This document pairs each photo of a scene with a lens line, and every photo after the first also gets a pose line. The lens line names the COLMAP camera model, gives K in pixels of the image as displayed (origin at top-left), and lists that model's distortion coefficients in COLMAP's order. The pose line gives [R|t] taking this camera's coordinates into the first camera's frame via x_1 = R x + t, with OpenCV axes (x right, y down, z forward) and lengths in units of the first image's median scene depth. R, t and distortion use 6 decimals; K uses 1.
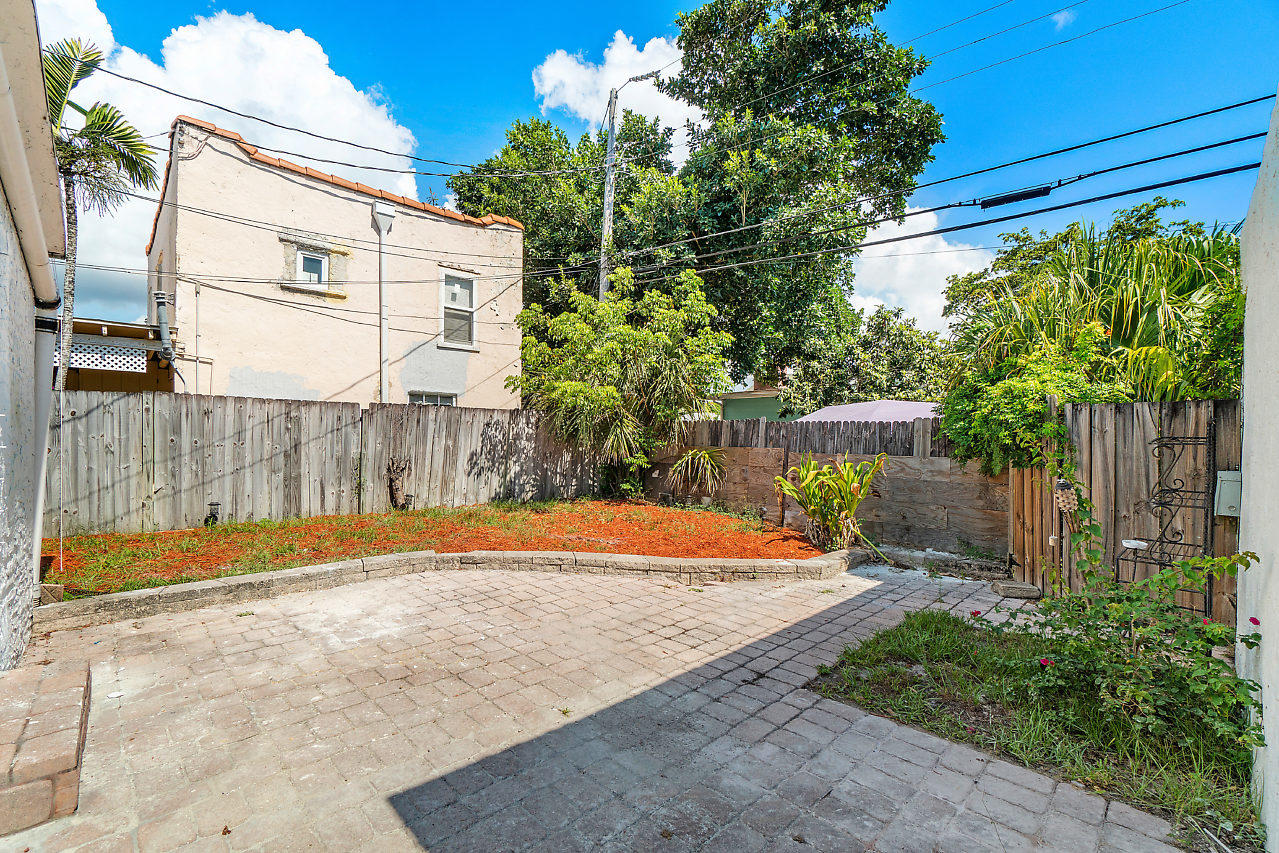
lens RADIAL K [[541.9, 0, 616.6], [0, 541.9, 449.5], [0, 0, 1]] dist [-0.000381, 0.000290]
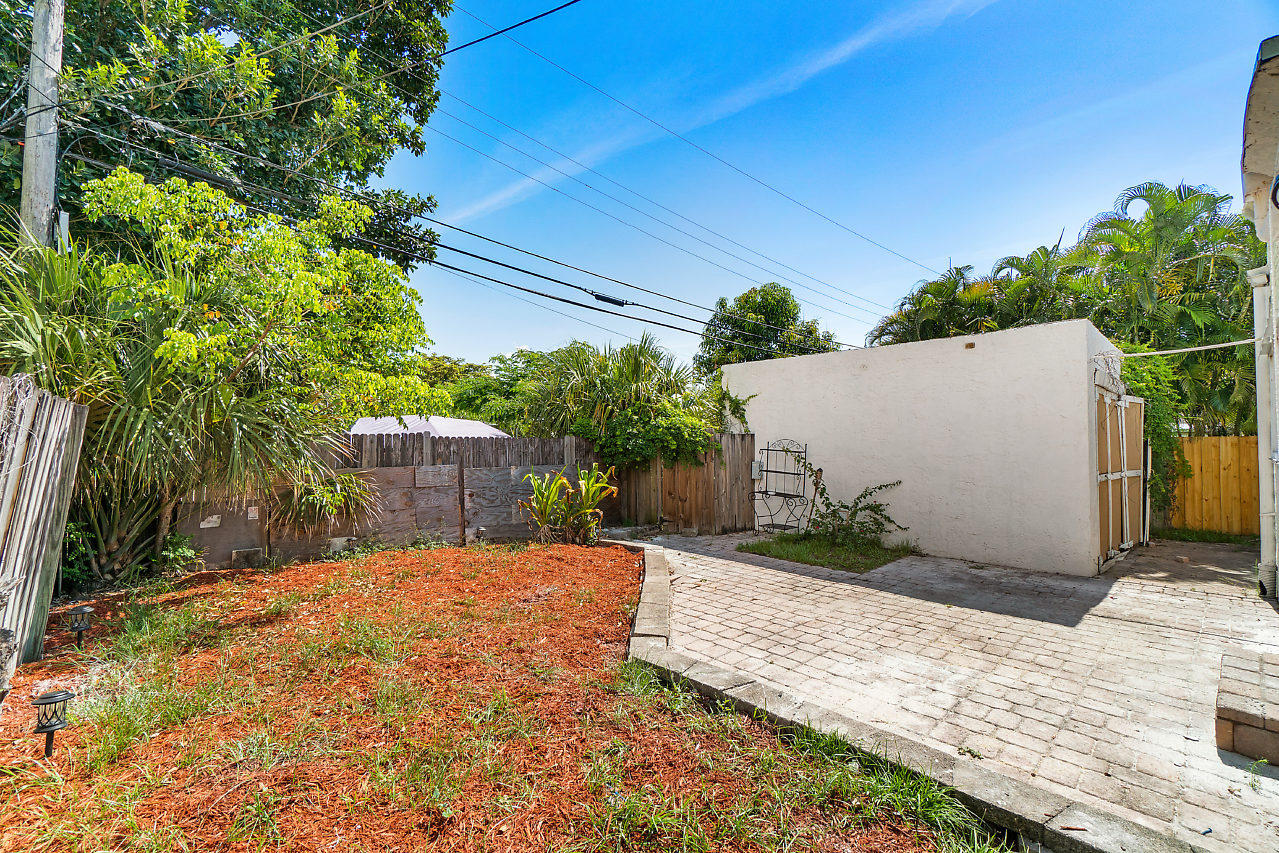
lens RADIAL K [[554.2, 0, 632.3], [0, 554.2, 439.0], [0, 0, 1]] dist [-0.000362, -0.000050]
pose [[0.005014, -0.003397, 0.999982, -1.305280], [0.028003, 0.999603, 0.003255, -0.083222], [-0.999595, 0.027986, 0.005107, 1.345149]]
